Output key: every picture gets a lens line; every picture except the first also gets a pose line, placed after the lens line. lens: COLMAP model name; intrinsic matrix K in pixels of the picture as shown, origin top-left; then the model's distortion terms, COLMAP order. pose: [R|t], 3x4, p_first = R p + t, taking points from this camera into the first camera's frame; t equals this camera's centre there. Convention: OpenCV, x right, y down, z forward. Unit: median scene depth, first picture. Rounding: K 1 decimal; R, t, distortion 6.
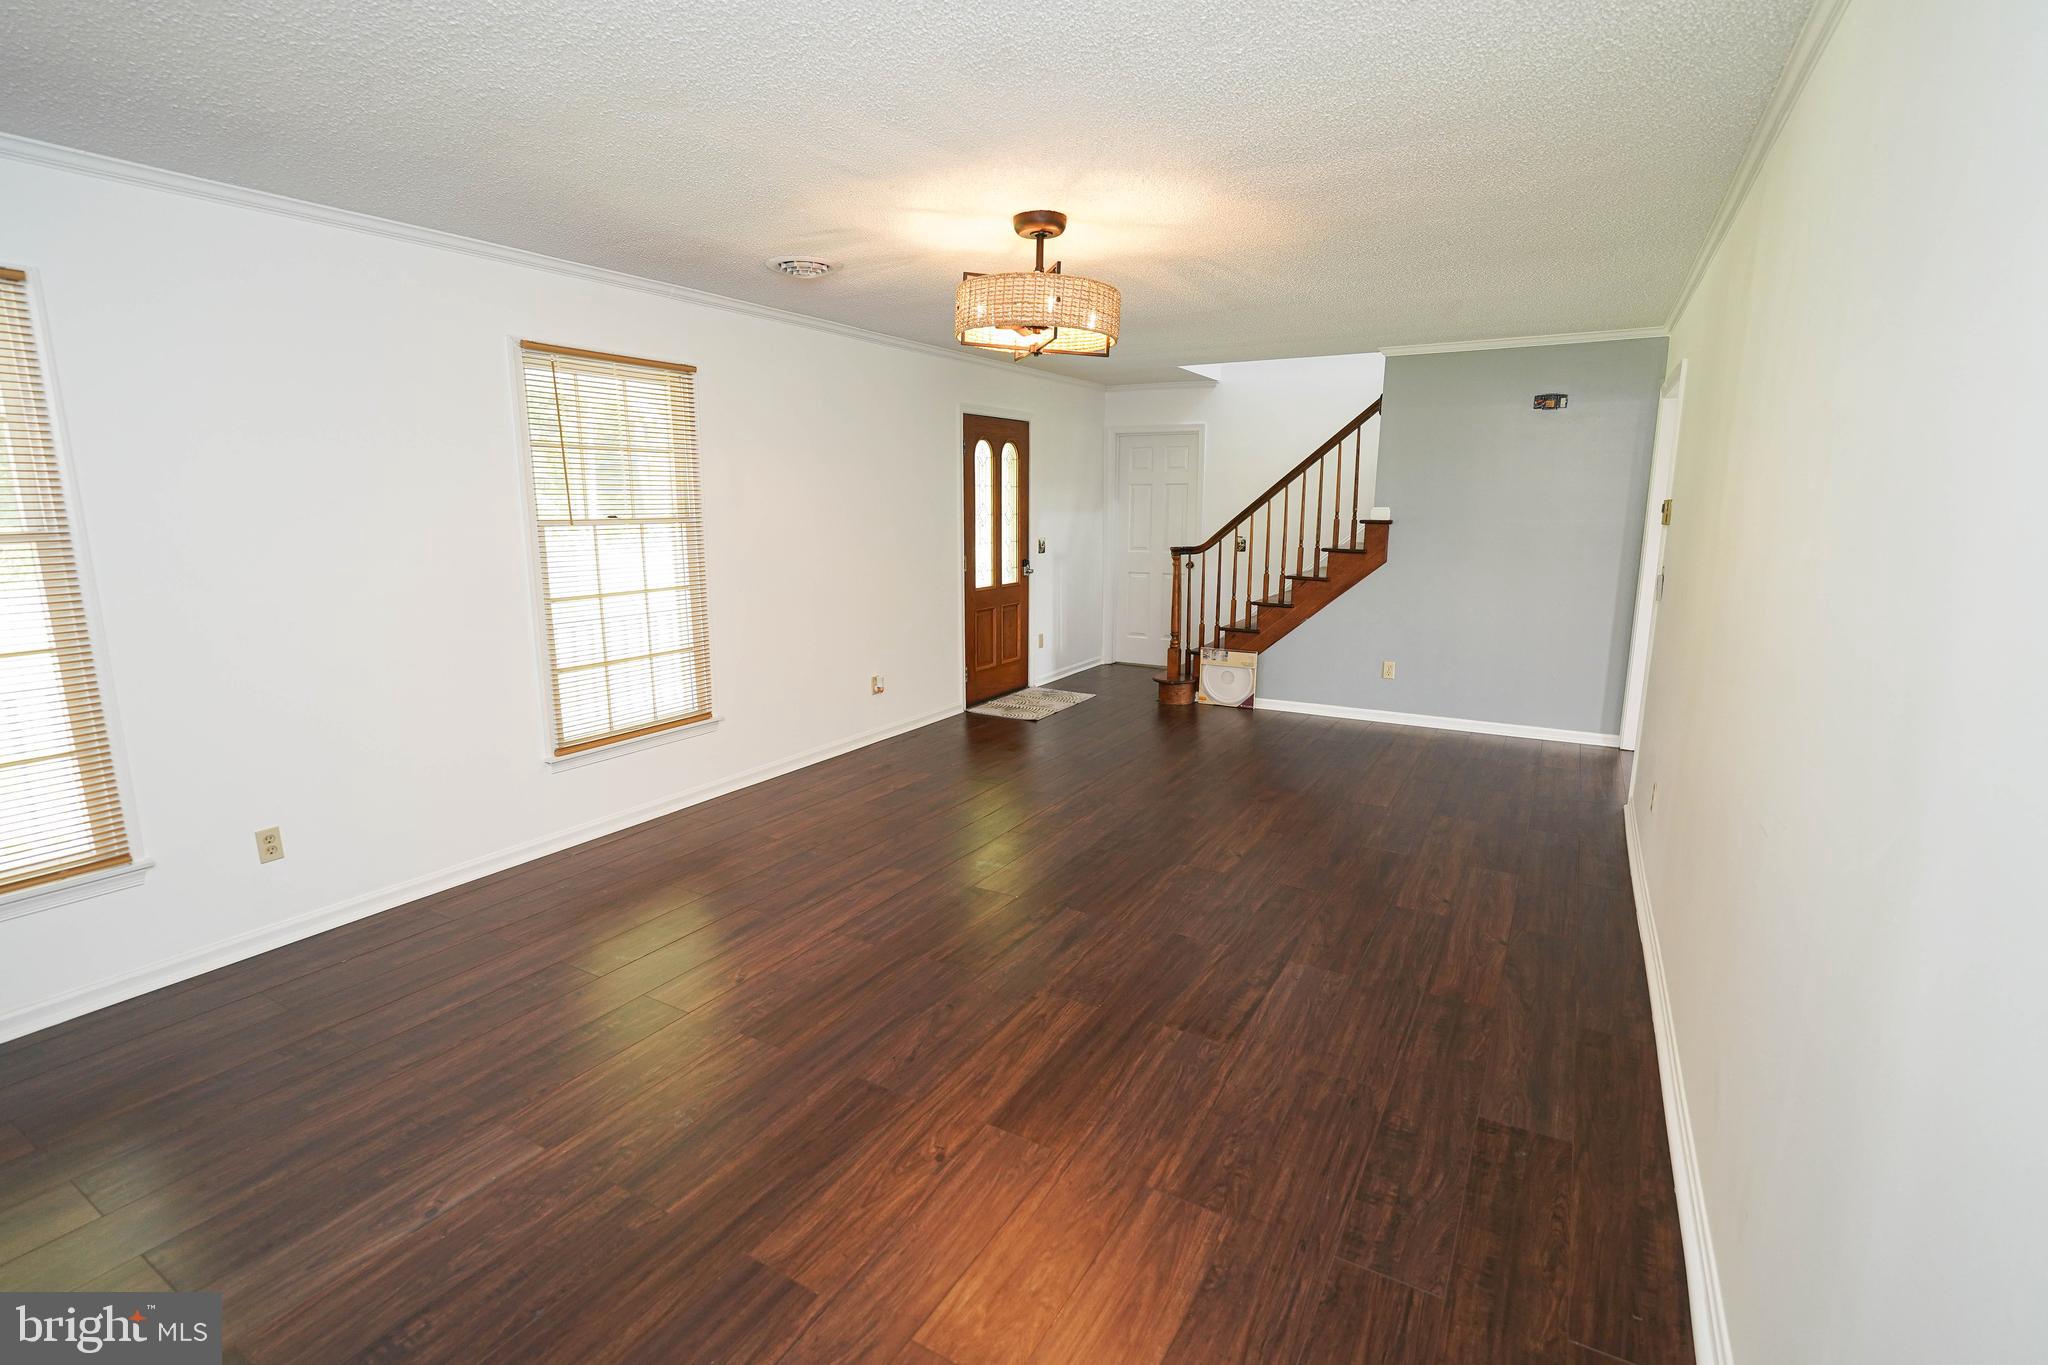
lens RADIAL K [[944.8, 0, 1013.6], [0, 944.8, 682.0], [0, 0, 1]] dist [-0.002565, -0.010587]
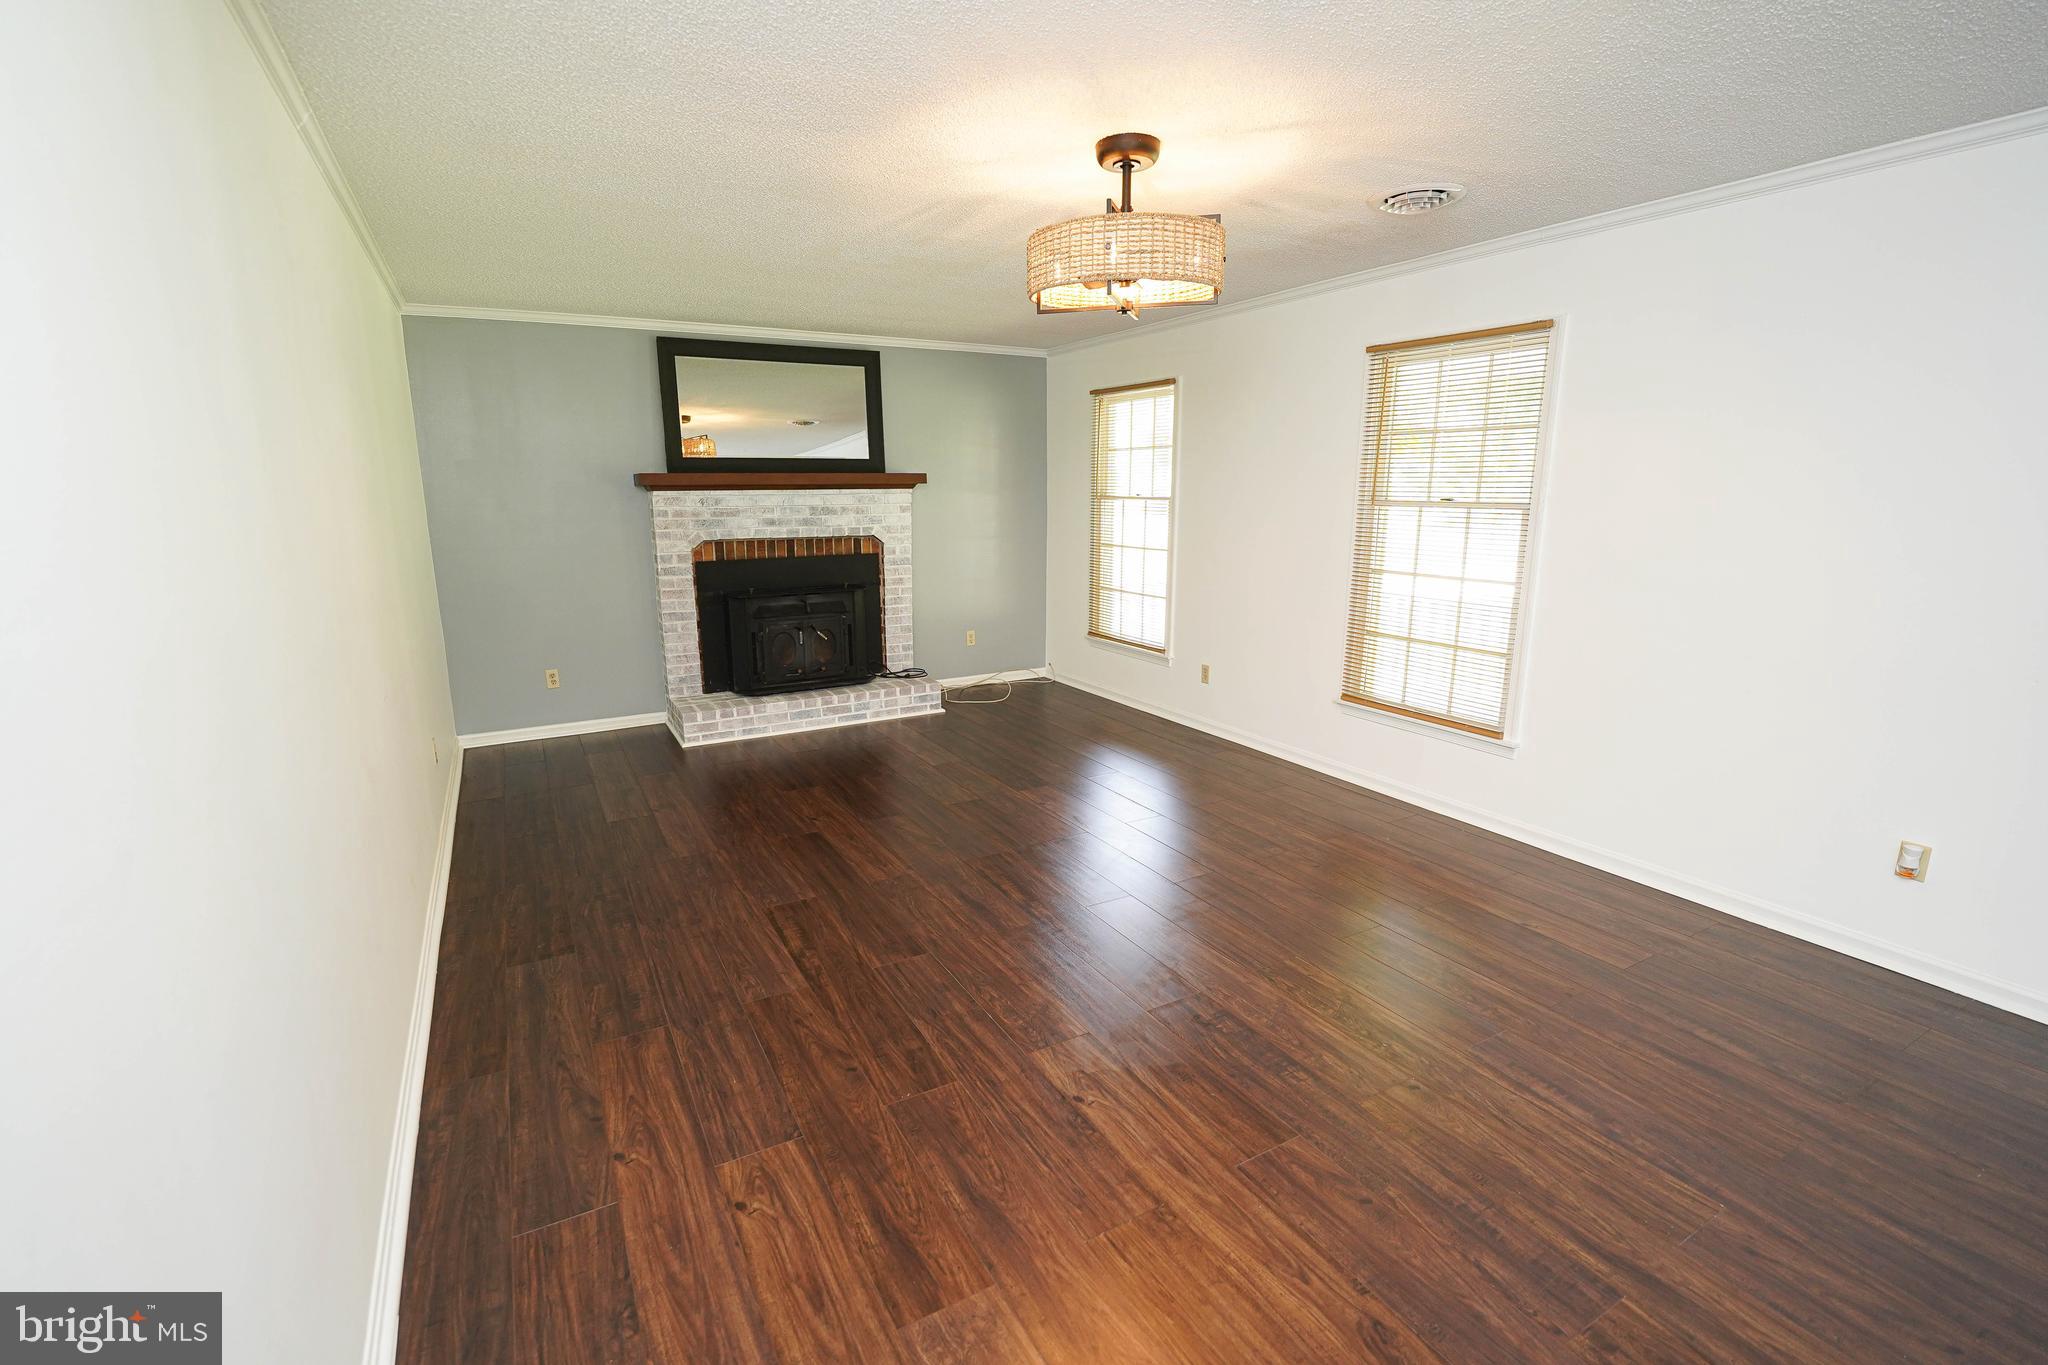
lens RADIAL K [[928.0, 0, 1016.2], [0, 928.0, 690.9], [0, 0, 1]] dist [-0.025258, -0.000208]
pose [[-0.509145, 0.191005, -0.839219, 0.888739], [-0.157768, 0.937831, 0.309165, -0.287466], [0.846097, 0.289812, -0.447357, 1.484561]]
